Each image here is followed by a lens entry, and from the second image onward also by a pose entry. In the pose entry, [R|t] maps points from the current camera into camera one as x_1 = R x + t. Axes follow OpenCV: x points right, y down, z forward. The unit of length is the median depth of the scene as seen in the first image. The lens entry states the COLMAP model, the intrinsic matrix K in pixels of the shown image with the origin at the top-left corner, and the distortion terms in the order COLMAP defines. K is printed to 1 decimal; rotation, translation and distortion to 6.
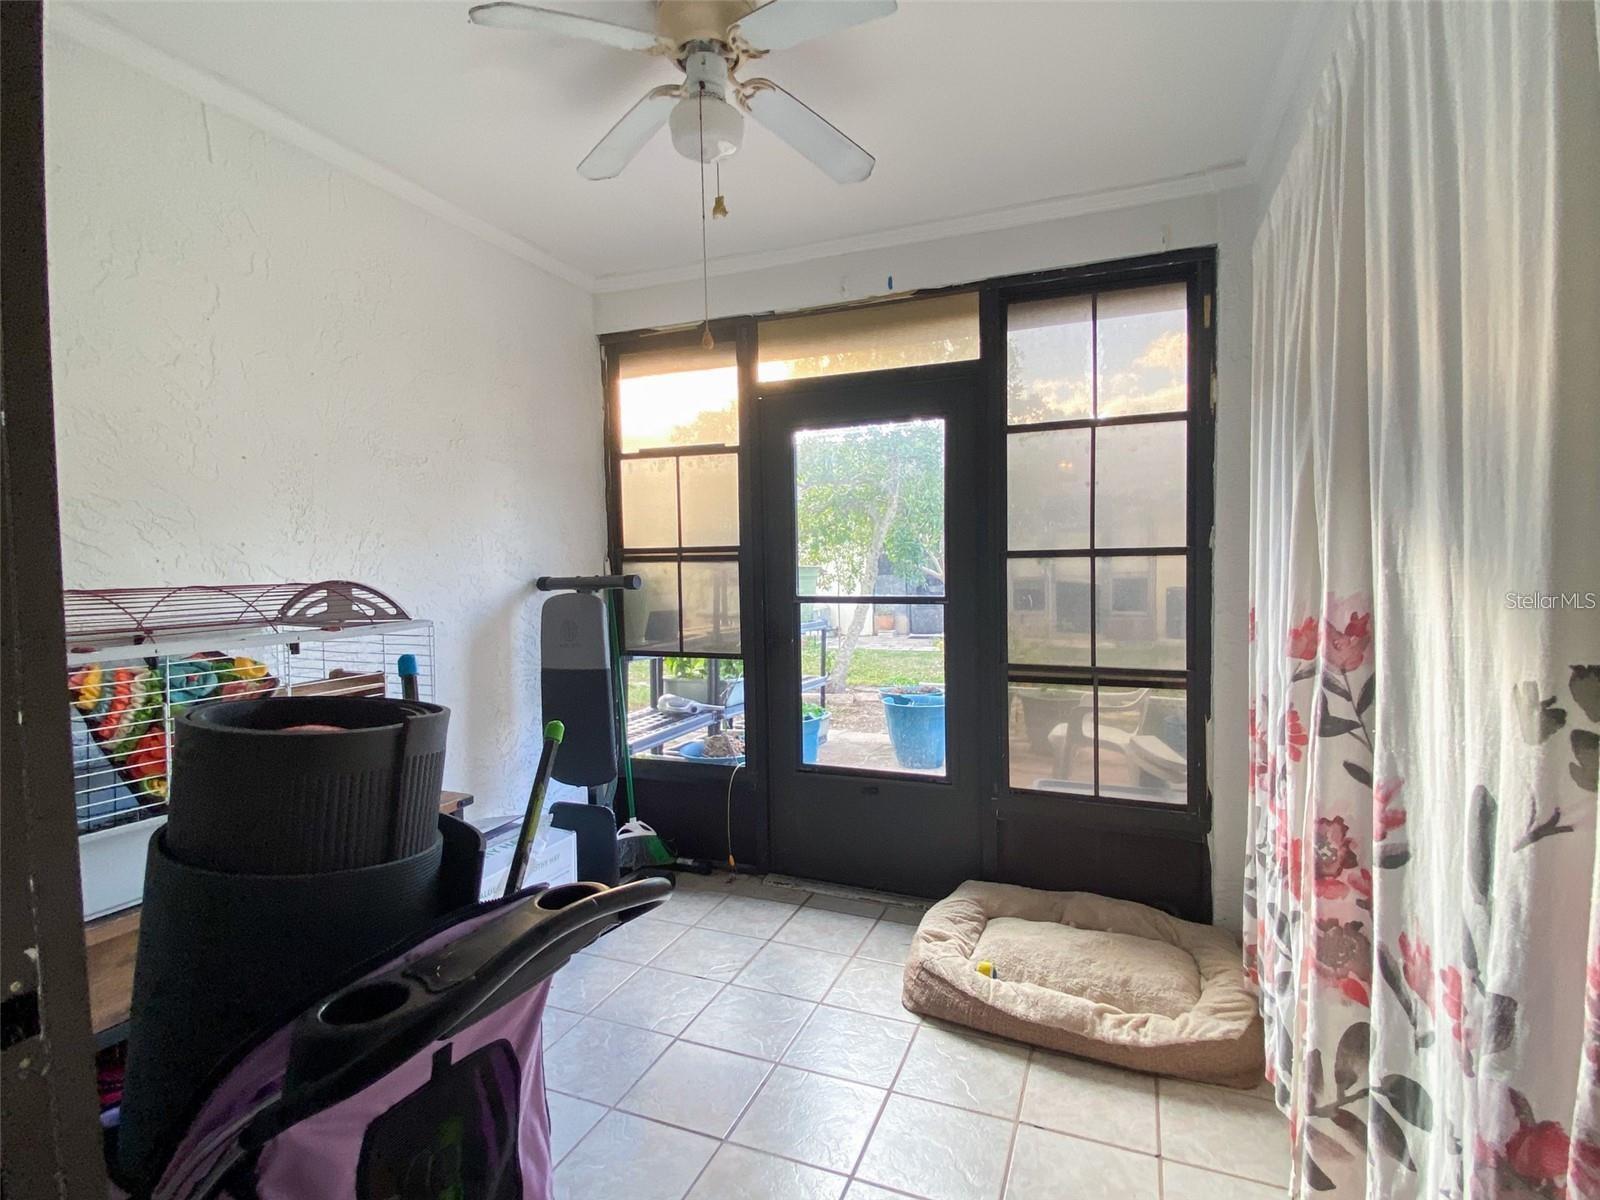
lens RADIAL K [[783.6, 0, 793.8], [0, 783.6, 594.3], [0, 0, 1]] dist [0.040057, -0.046120]
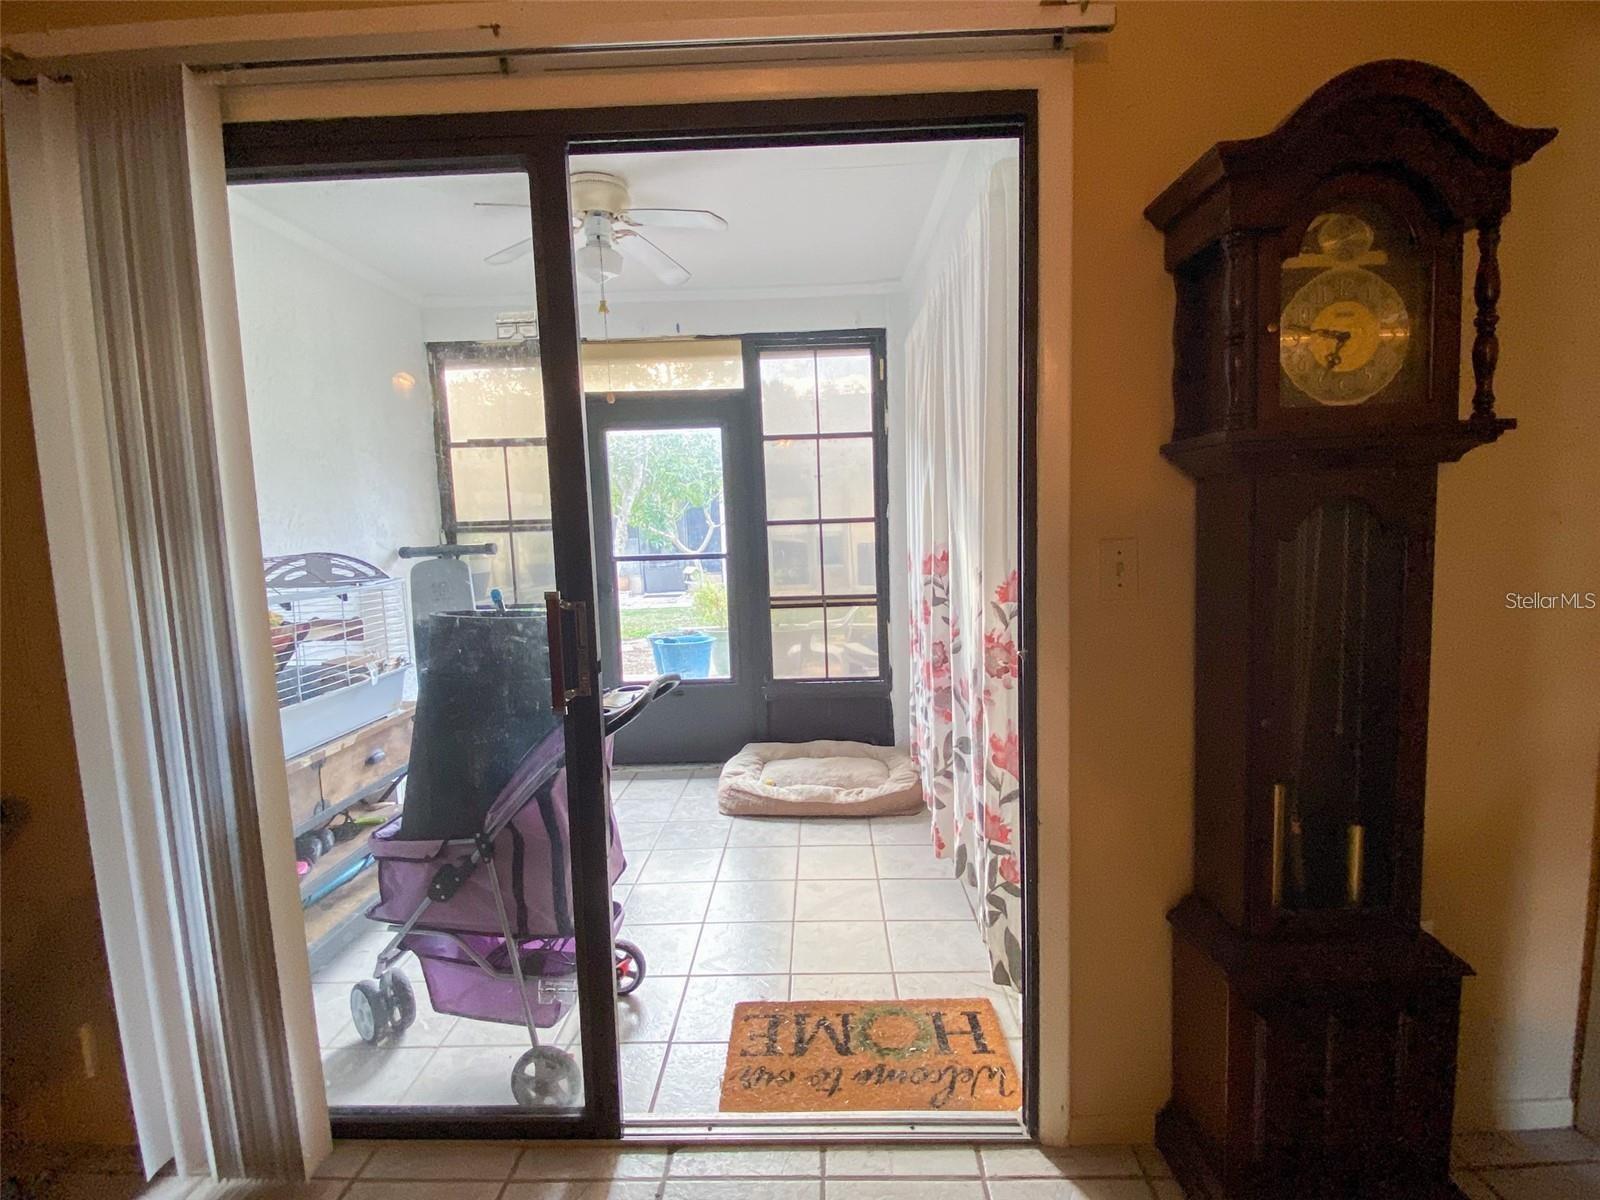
lens RADIAL K [[783.6, 0, 793.8], [0, 783.6, 594.3], [0, 0, 1]] dist [0.040057, -0.046120]
pose [[0.934706, -0.050134, 0.351869, -0.223531], [0.033387, 0.998009, 0.053507, 0.006909], [-0.353851, -0.038265, 0.934519, -0.435570]]
